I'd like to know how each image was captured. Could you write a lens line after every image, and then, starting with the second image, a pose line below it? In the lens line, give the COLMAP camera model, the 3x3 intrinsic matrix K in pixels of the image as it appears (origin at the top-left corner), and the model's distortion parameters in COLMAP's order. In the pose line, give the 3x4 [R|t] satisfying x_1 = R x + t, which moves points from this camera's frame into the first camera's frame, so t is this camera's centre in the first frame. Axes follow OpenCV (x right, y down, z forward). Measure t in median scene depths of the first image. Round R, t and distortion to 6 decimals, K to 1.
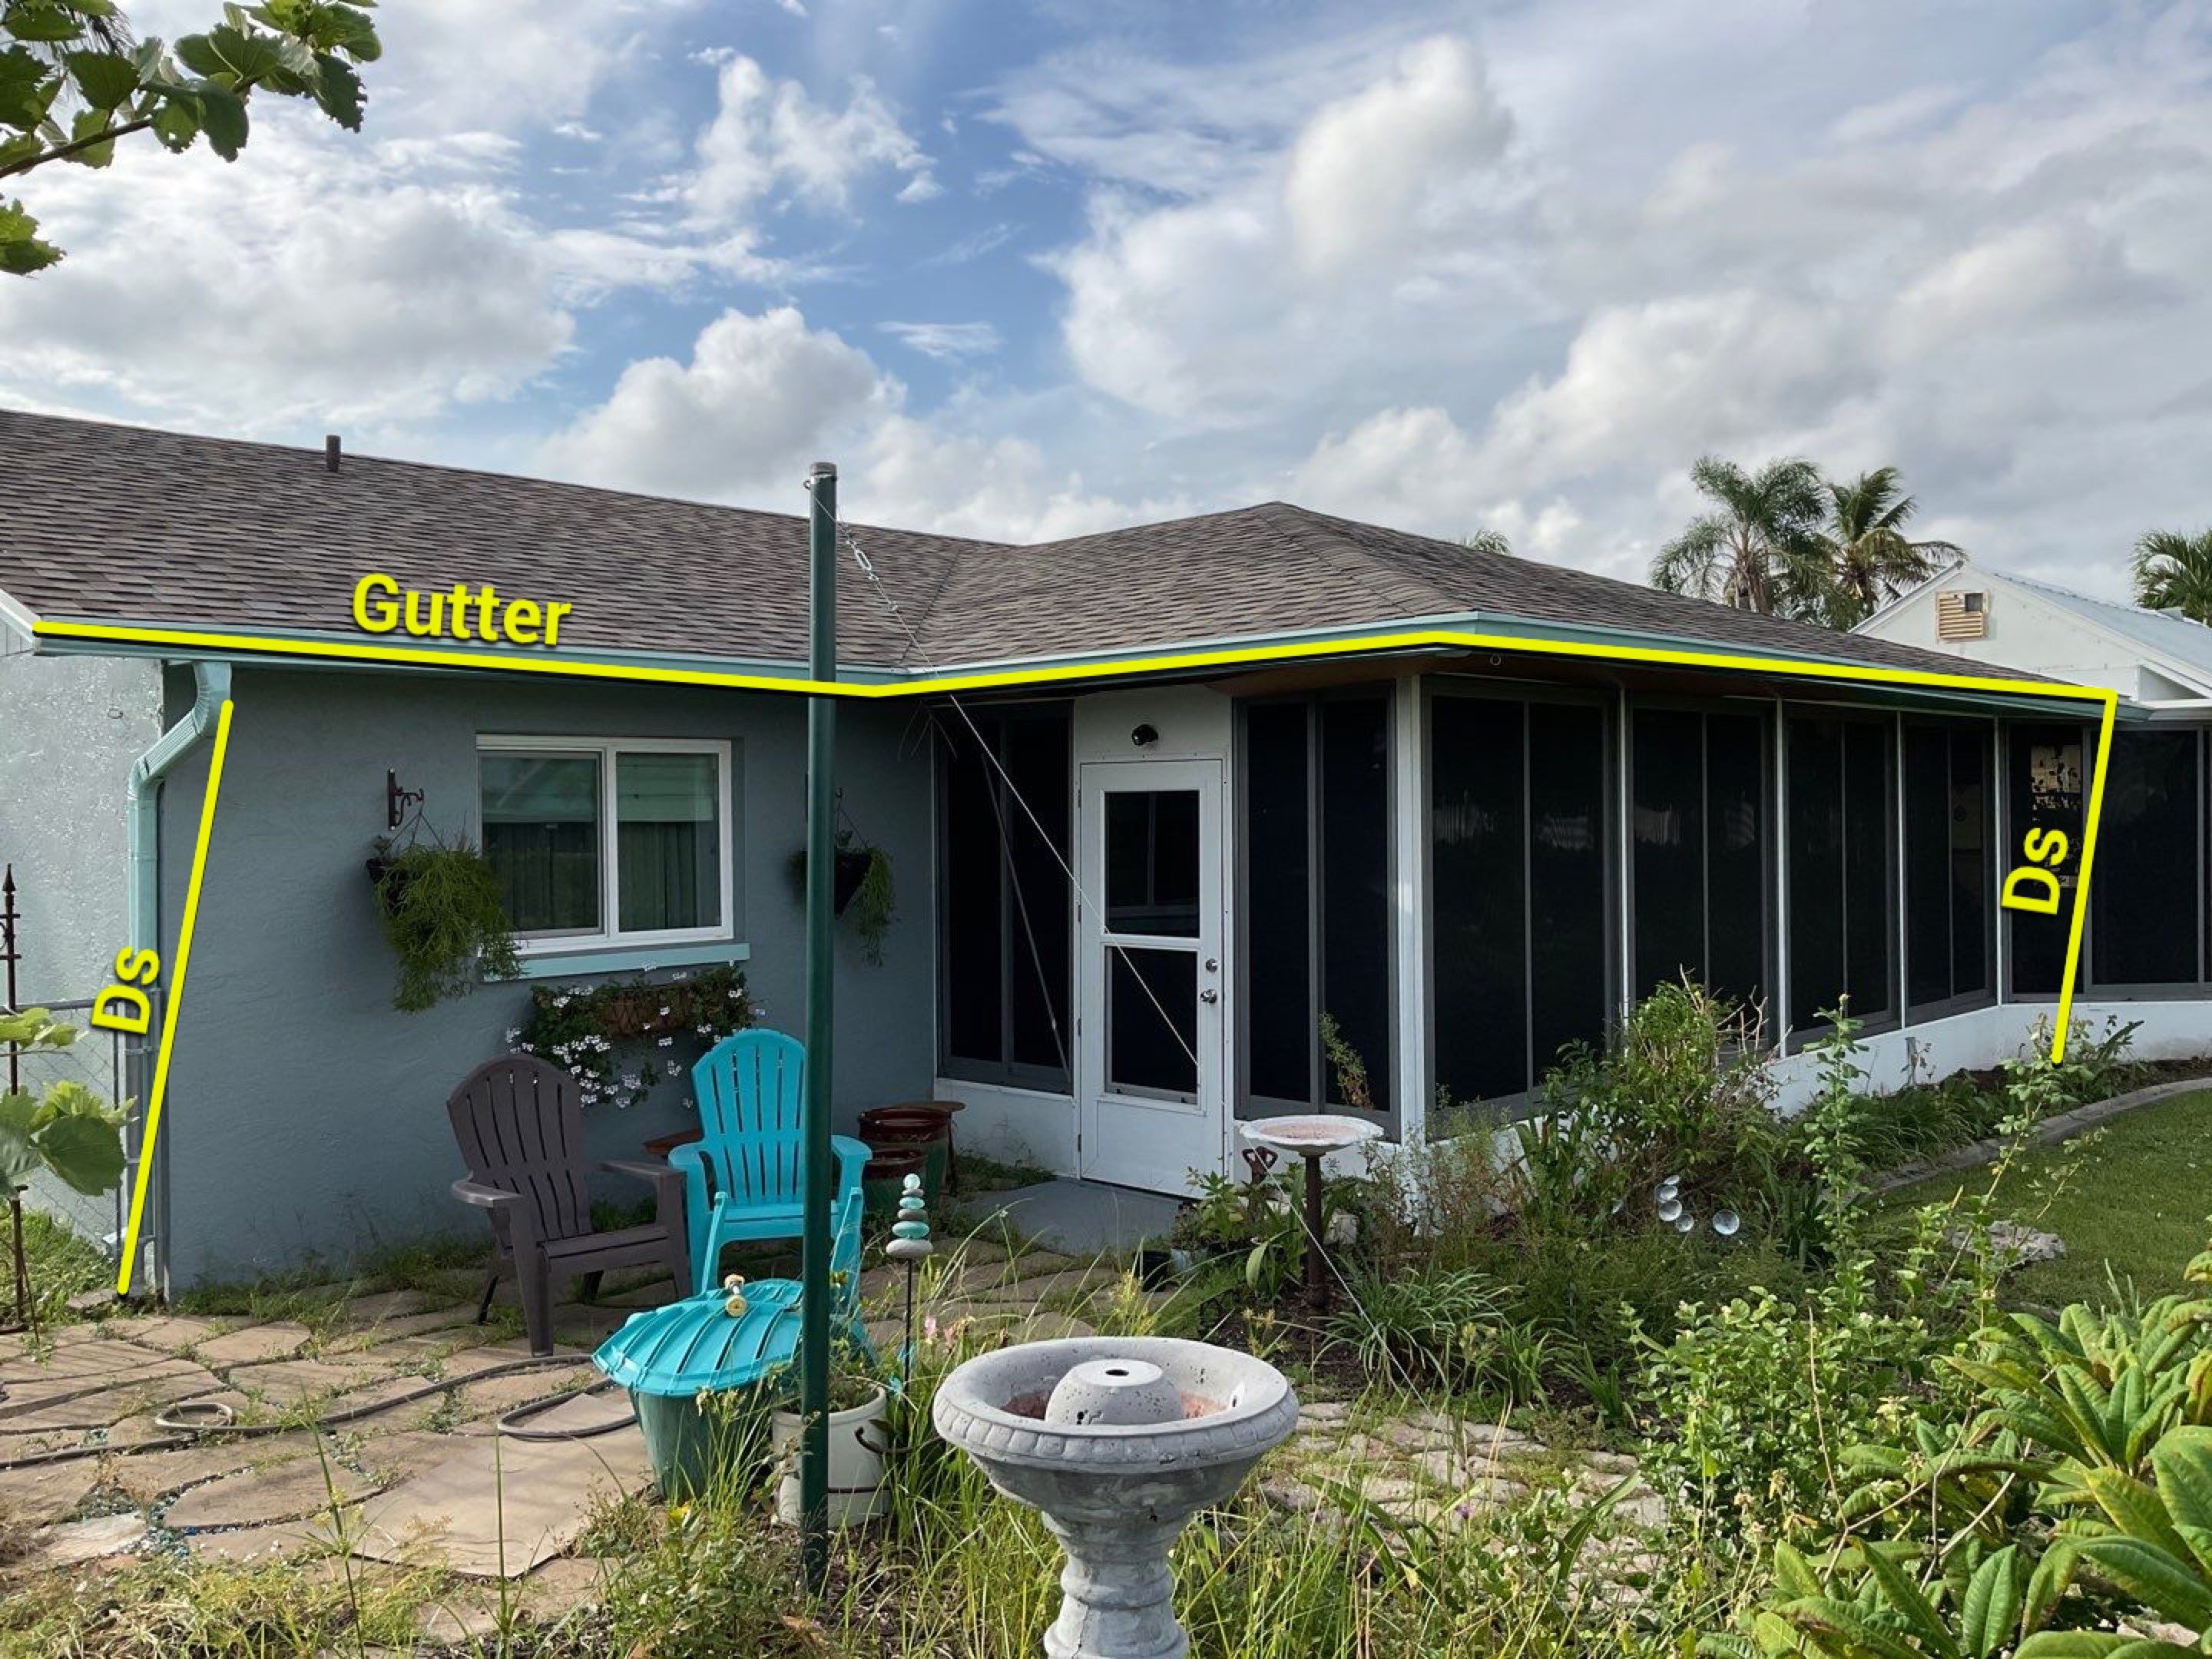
lens RADIAL K [[1985.3, 0, 1104.8], [0, 1985.3, 834.2], [0, 0, 1]] dist [0.102809, -0.176917]
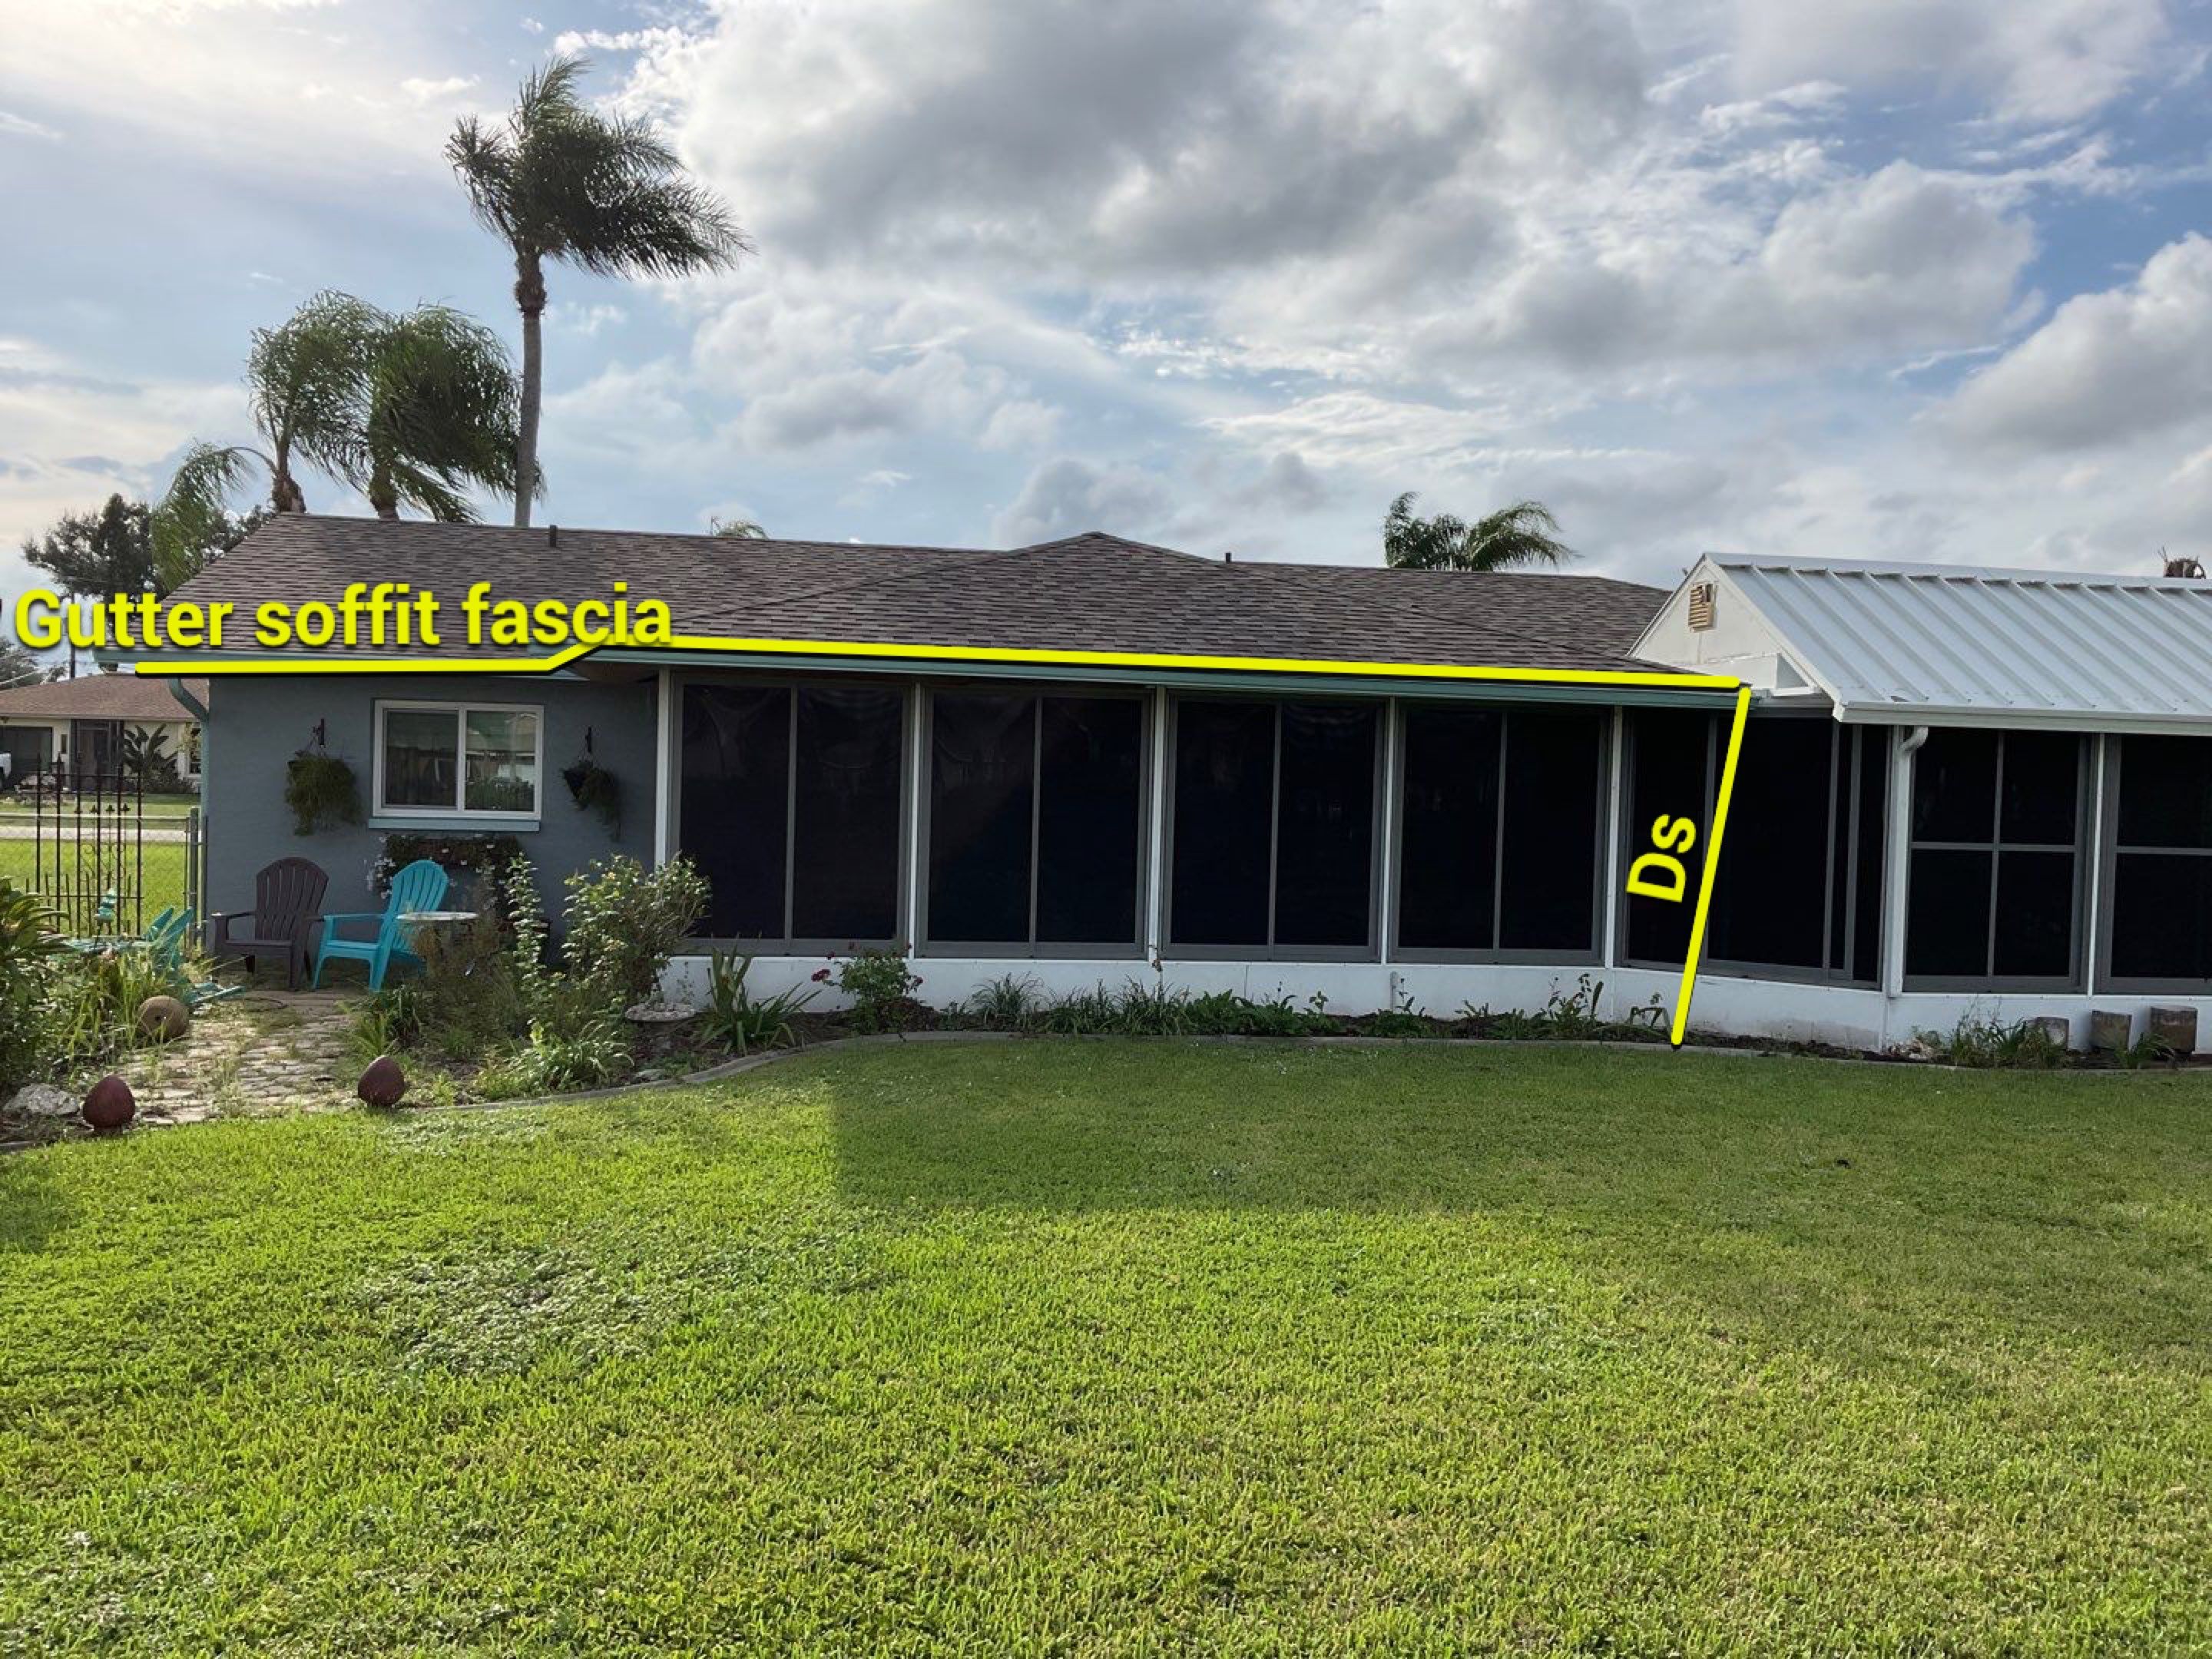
lens RADIAL K [[1987.7, 0, 1097.7], [0, 1987.7, 824.0], [0, 0, 1]] dist [0.096260, -0.156764]
pose [[0.784393, 0.057816, -0.617564, 0.892112], [-0.046379, 0.998326, 0.034556, -0.018452], [0.618528, 0.001537, 0.785762, -0.042888]]
